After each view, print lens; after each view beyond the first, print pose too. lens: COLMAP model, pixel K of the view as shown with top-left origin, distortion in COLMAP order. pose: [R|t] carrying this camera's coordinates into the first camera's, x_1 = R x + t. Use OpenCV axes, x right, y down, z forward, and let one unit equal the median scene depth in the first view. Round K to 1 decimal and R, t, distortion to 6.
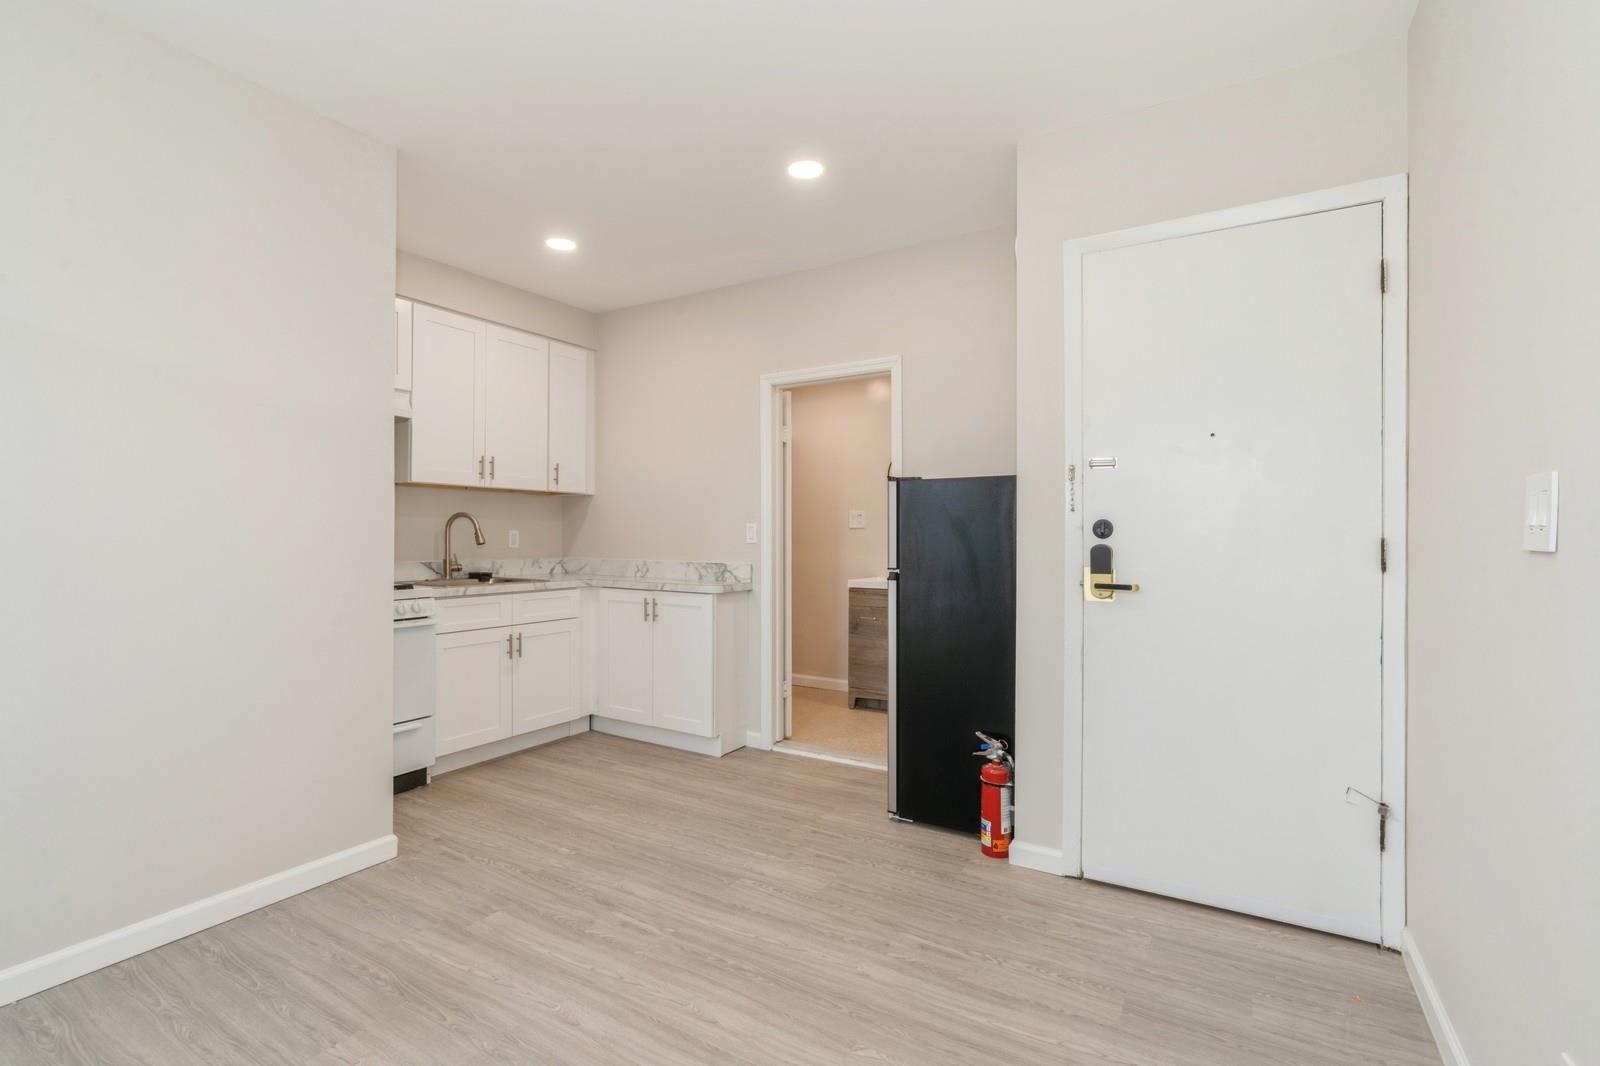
lens RADIAL K [[721.7, 0, 800.8], [0, 721.7, 535.3], [0, 0, 1]] dist [-0.011534, 0.003590]
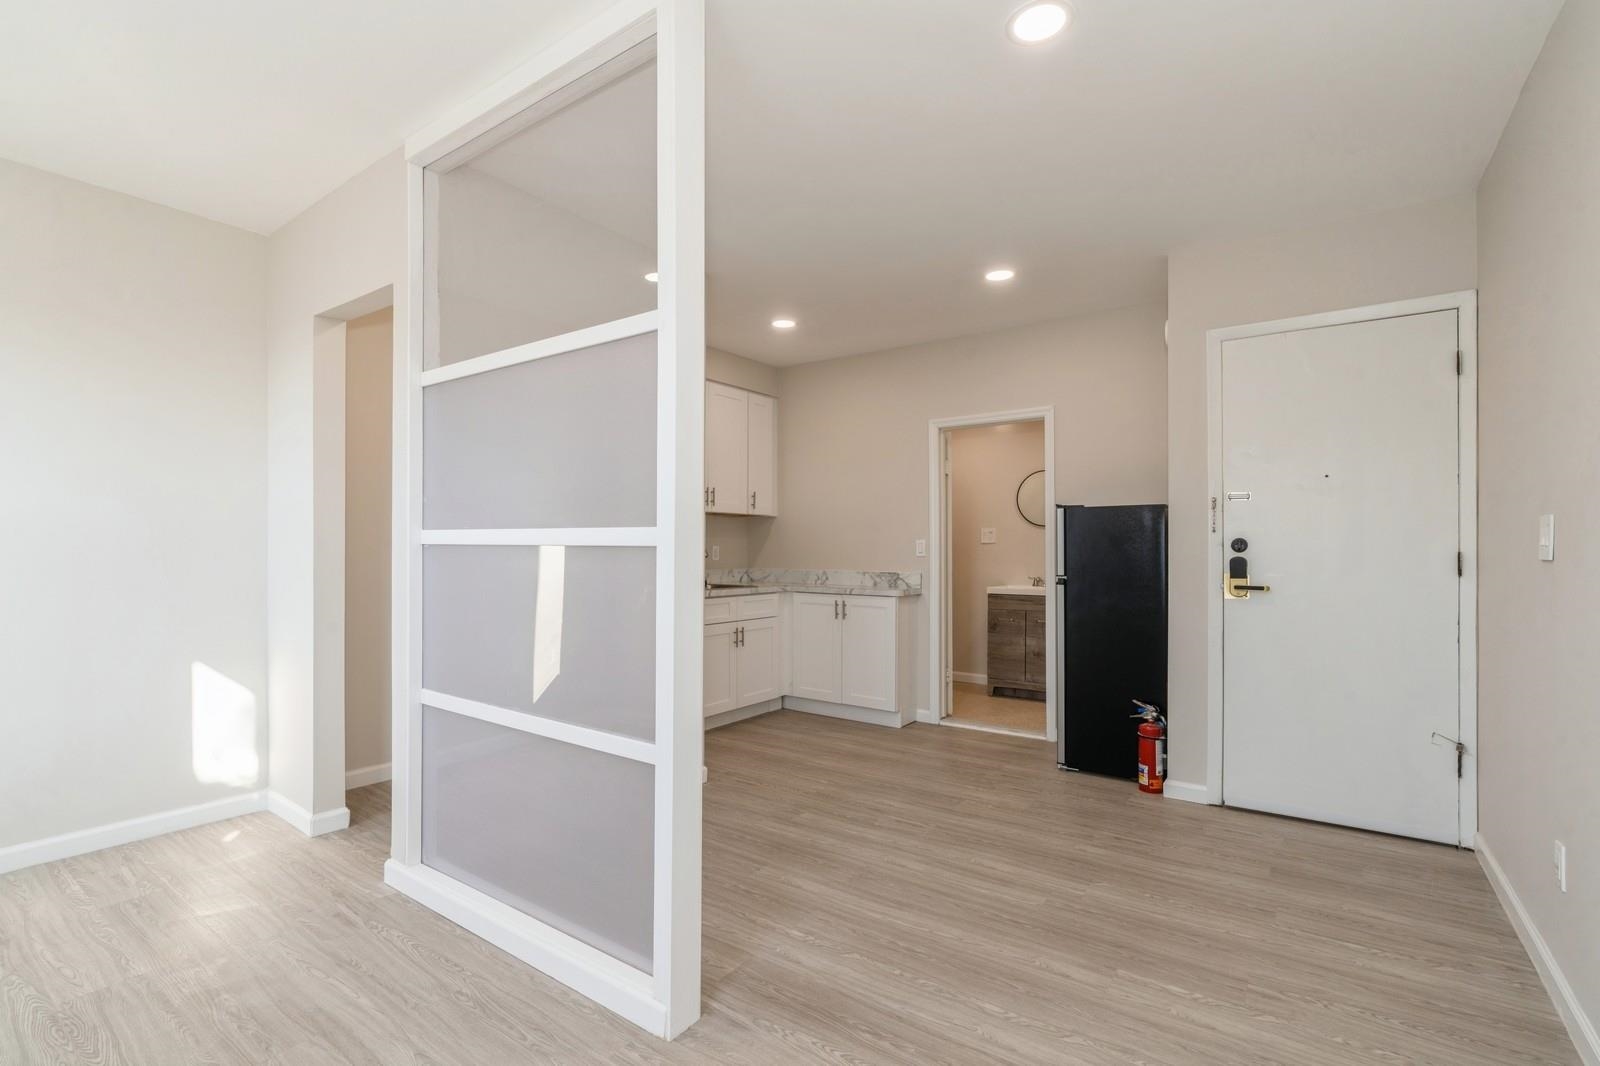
lens RADIAL K [[721.7, 0, 798.6], [0, 721.7, 547.7], [0, 0, 1]] dist [-0.011534, 0.003590]
pose [[0.996811, -0.002011, -0.079770, -0.189301], [0.001892, 0.999997, -0.001573, -0.002350], [0.079773, 0.001417, 0.996812, -0.260085]]
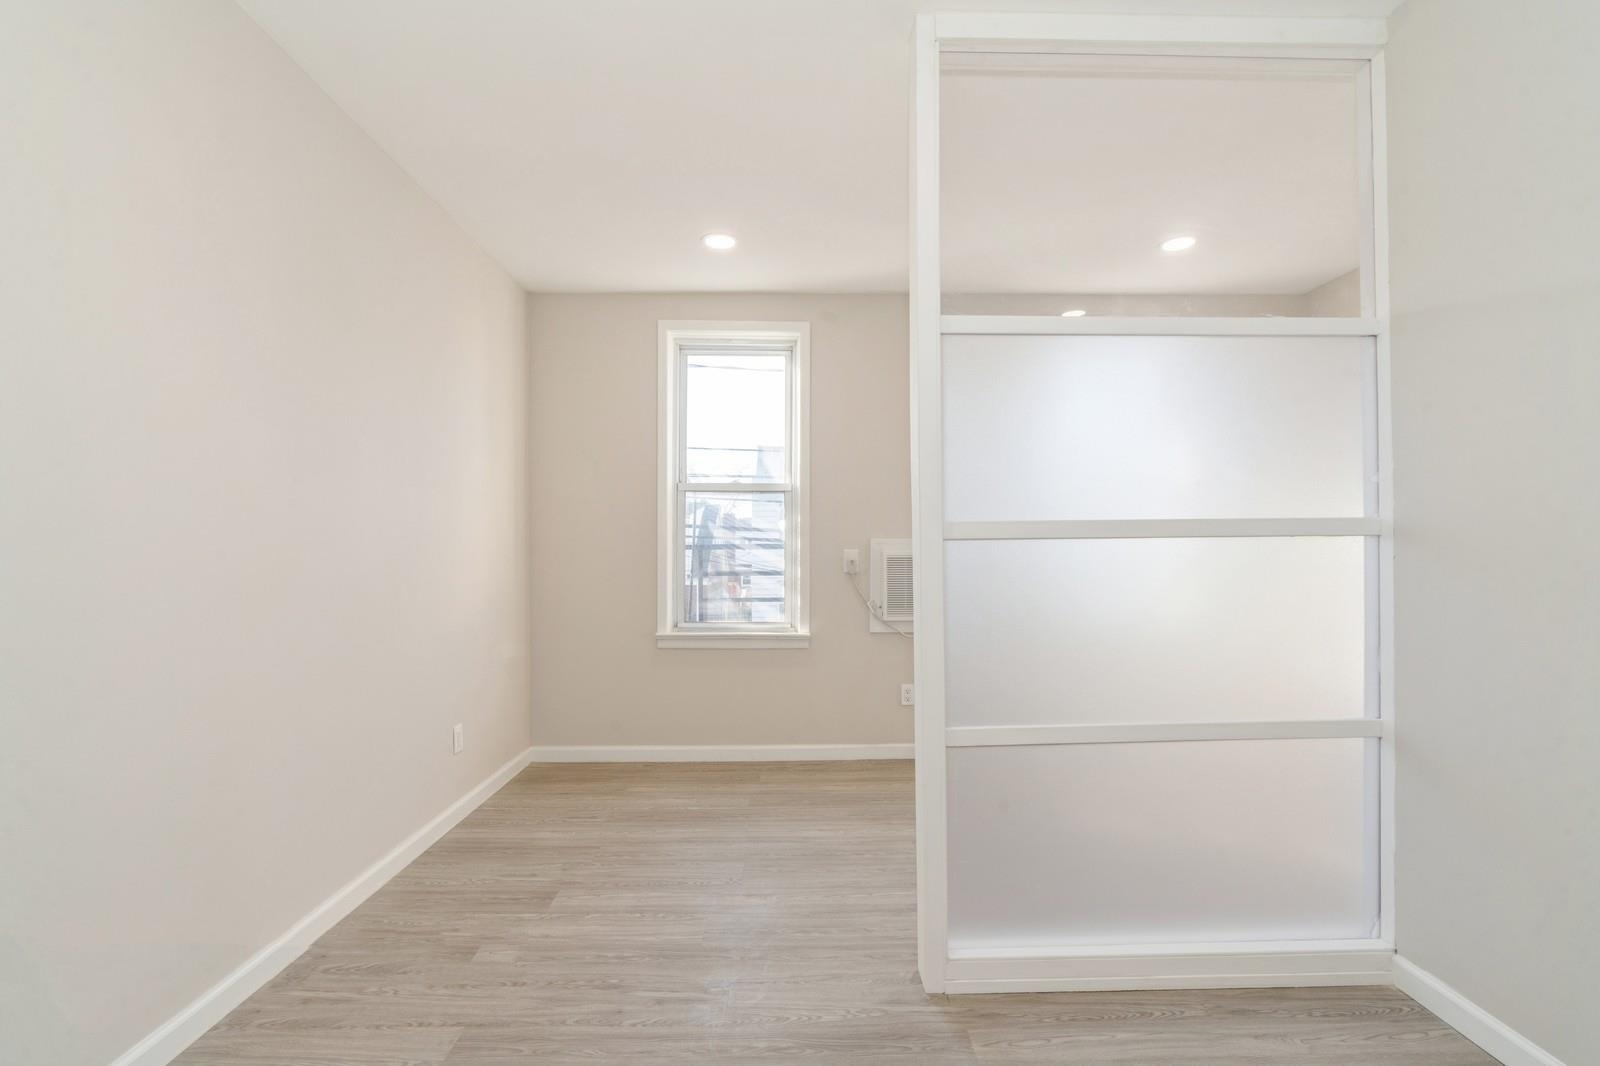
lens RADIAL K [[721.7, 0, 799.6], [0, 721.7, 558.9], [0, 0, 1]] dist [-0.011534, 0.003590]
pose [[-0.850394, 0.006978, -0.526100, 0.042069], [0.002420, 0.999953, 0.009350, 0.003066], [0.526141, 0.006678, -0.850371, 0.587176]]
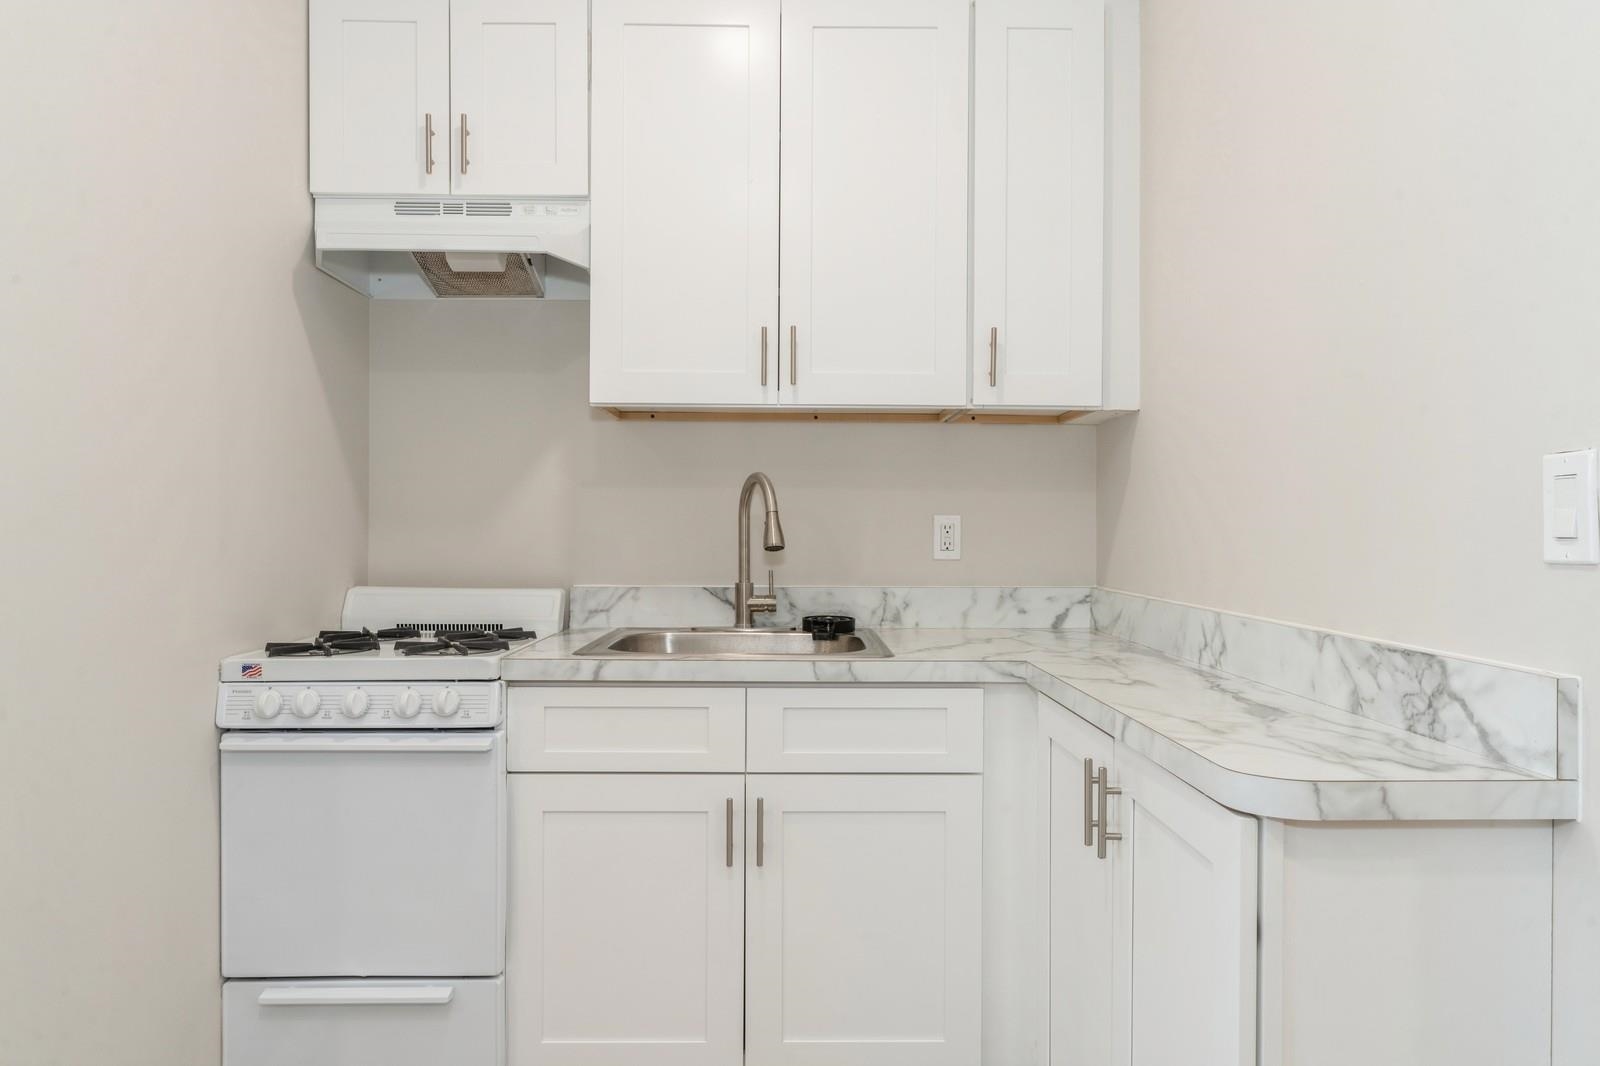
lens RADIAL K [[1020.4, 0, 796.3], [0, 1020.4, 540.0], [0, 0, 1]] dist [-0.005637, 0.003906]
pose [[0.535591, 0.006247, -0.844454, 0.046516], [-0.002209, 0.999980, 0.005996, 0.004131], [0.844474, -0.001346, 0.535594, 0.742209]]
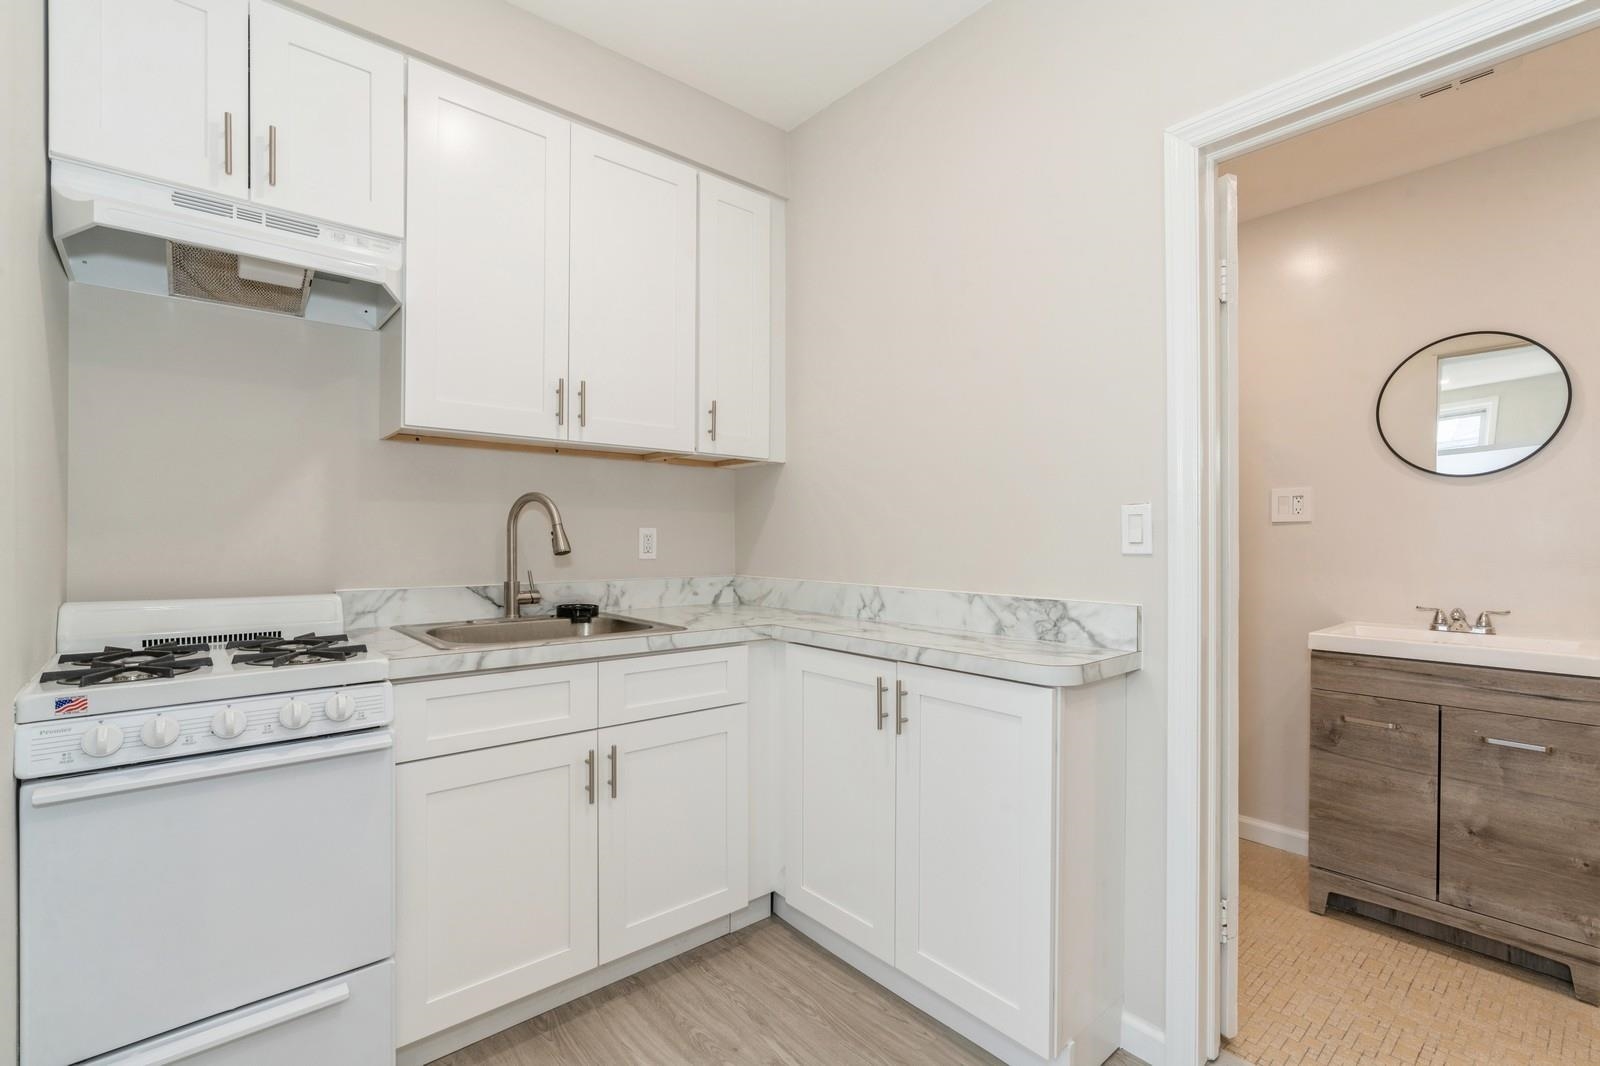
lens RADIAL K [[721.7, 0, 802.4], [0, 721.7, 540.8], [0, 0, 1]] dist [-0.011534, 0.003590]
pose [[0.953291, 0.000174, -0.302052, -0.133275], [0.000374, 0.999998, 0.001755, 0.002666], [0.302052, -0.001786, 0.953290, 0.592583]]
